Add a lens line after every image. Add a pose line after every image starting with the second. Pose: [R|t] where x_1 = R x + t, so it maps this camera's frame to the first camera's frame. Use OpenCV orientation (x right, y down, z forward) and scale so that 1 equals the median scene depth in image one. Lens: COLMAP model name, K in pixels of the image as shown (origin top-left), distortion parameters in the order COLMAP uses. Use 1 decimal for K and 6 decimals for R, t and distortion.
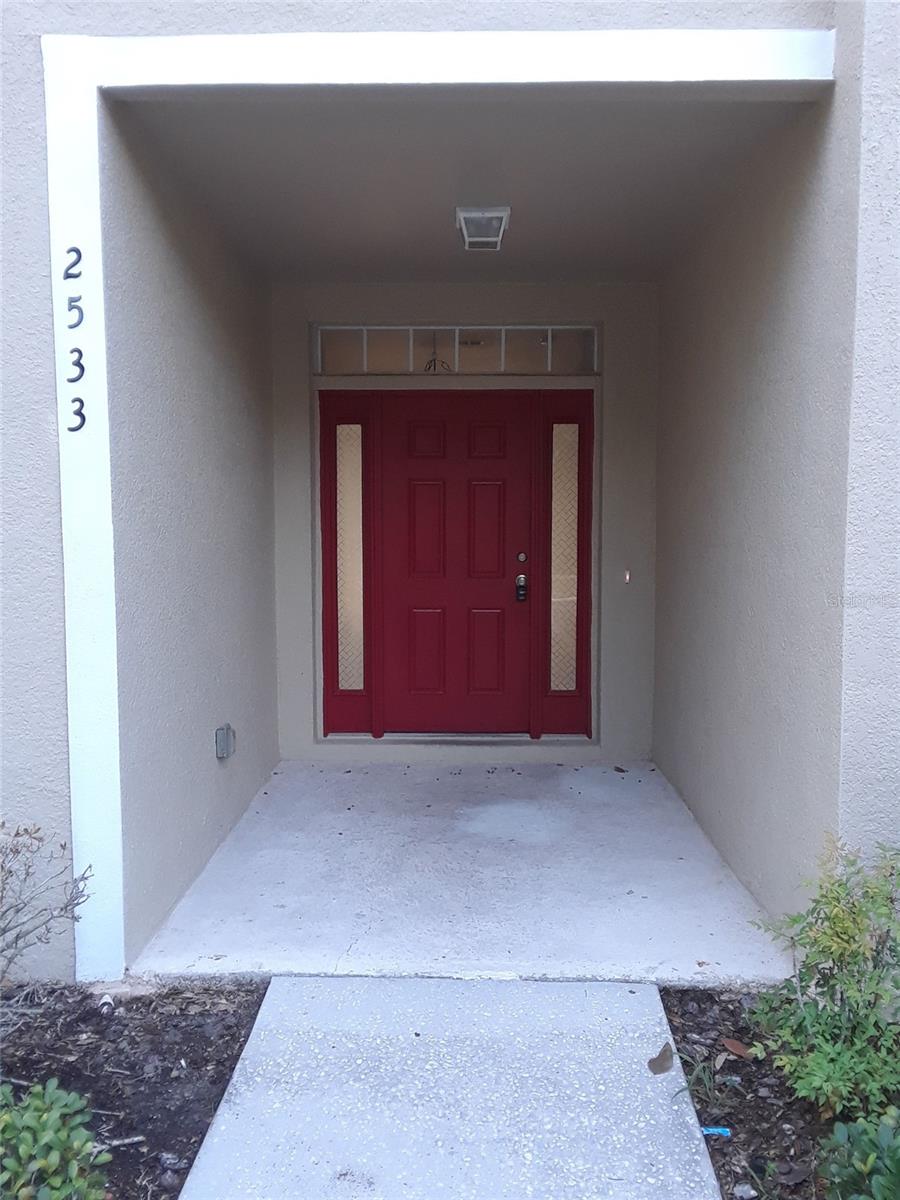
lens RADIAL K [[1046.8, 0, 449.4], [0, 1046.8, 598.8], [0, 0, 1]] dist [0.028972, -0.006093]
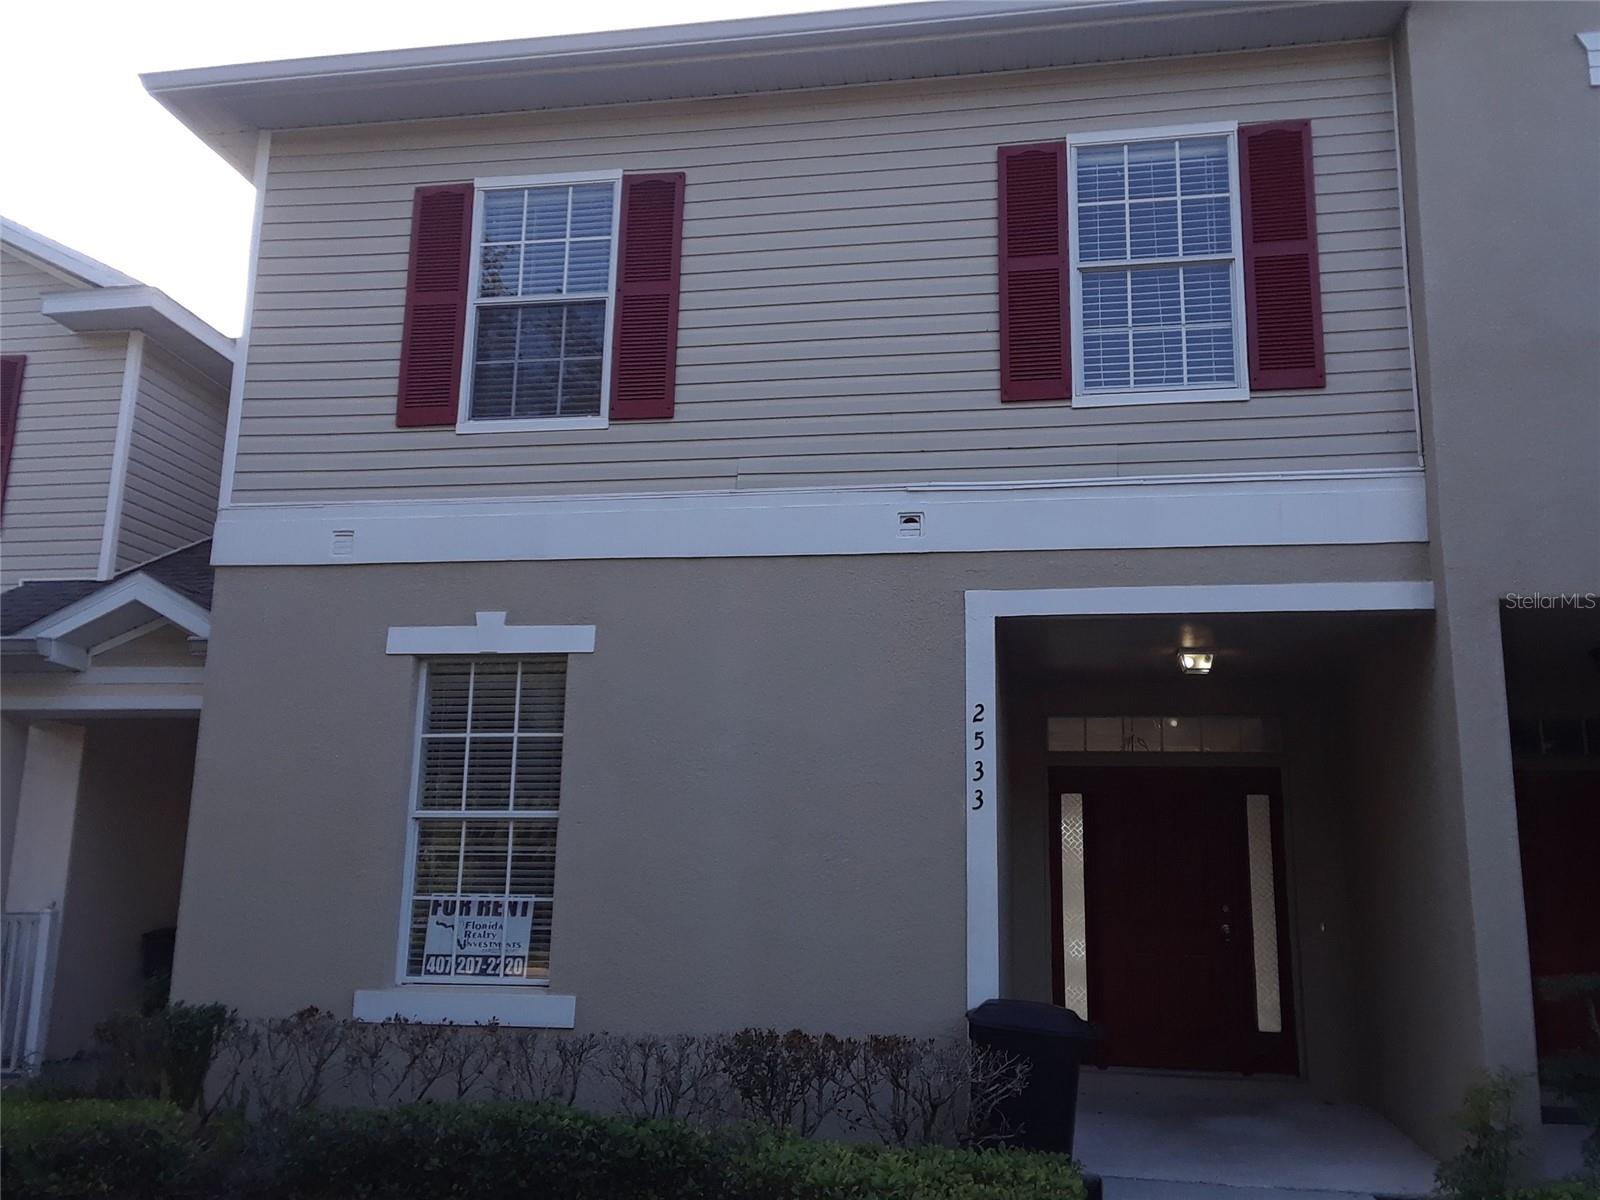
lens RADIAL K [[1395.7, 0, 804.7], [0, 1395.7, 600.0], [0, 0, 1]] dist [0.028972, -0.006093]
pose [[0.986610, -0.017427, -0.162161, -0.261070], [-0.028402, 0.960724, -0.276048, 0.143678], [0.160603, 0.276957, 0.947365, -1.259711]]
